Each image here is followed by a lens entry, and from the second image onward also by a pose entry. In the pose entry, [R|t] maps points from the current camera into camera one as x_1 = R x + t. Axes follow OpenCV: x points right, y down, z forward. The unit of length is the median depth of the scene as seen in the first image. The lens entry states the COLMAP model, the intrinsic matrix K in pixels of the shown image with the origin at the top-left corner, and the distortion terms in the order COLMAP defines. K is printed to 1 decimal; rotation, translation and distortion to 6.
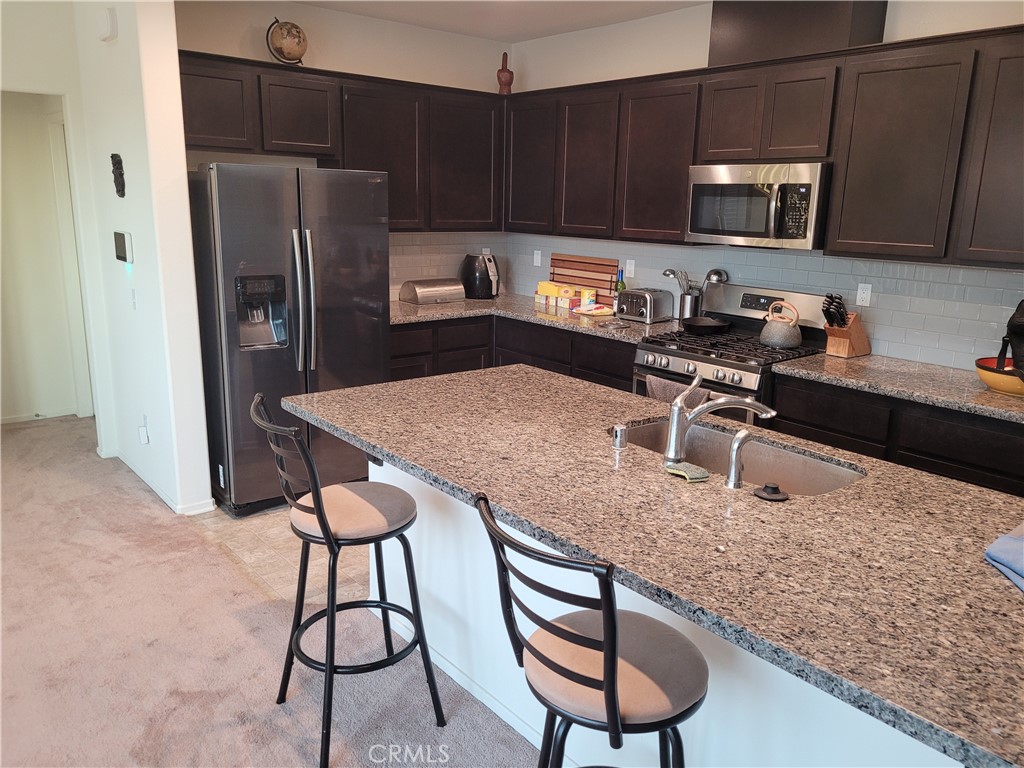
lens RADIAL K [[770.6, 0, 512.7], [0, 770.6, 379.2], [0, 0, 1]] dist [0.054250, -0.035913]
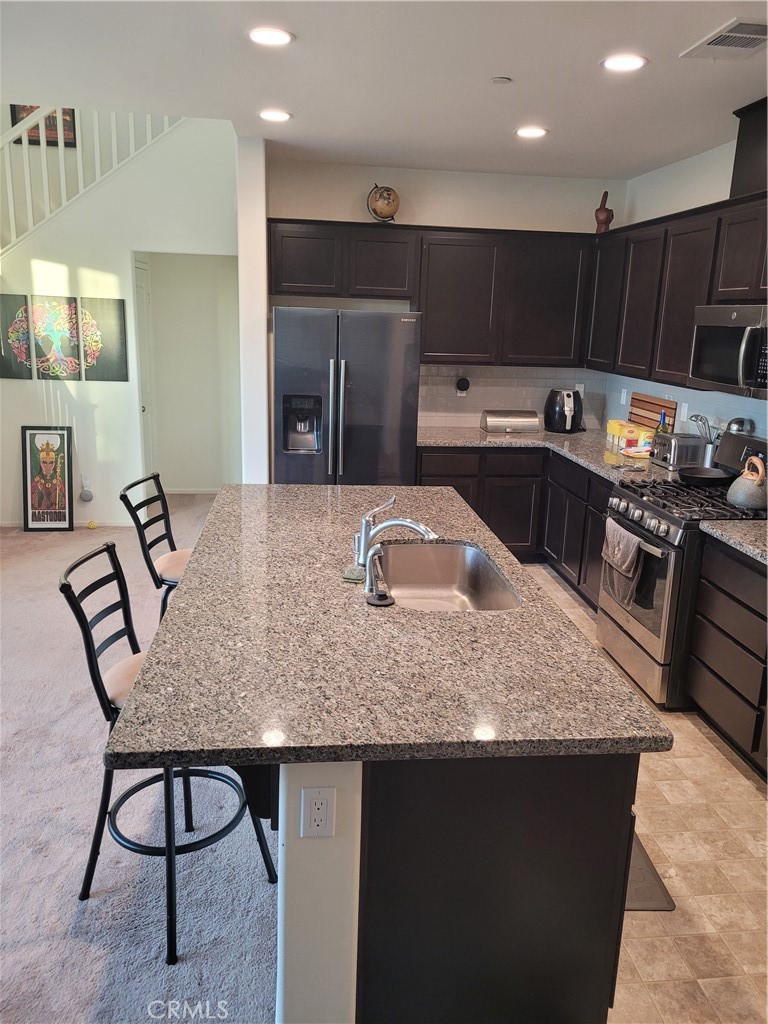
lens RADIAL K [[770.6, 0, 392.9], [0, 770.6, 512.0], [0, 0, 1]] dist [0.054250, -0.035913]
pose [[0.840429, 0.138216, -0.523999, 0.416745], [-0.136620, 0.989735, 0.041943, -0.015179], [0.524418, 0.036338, 0.850685, 0.009558]]
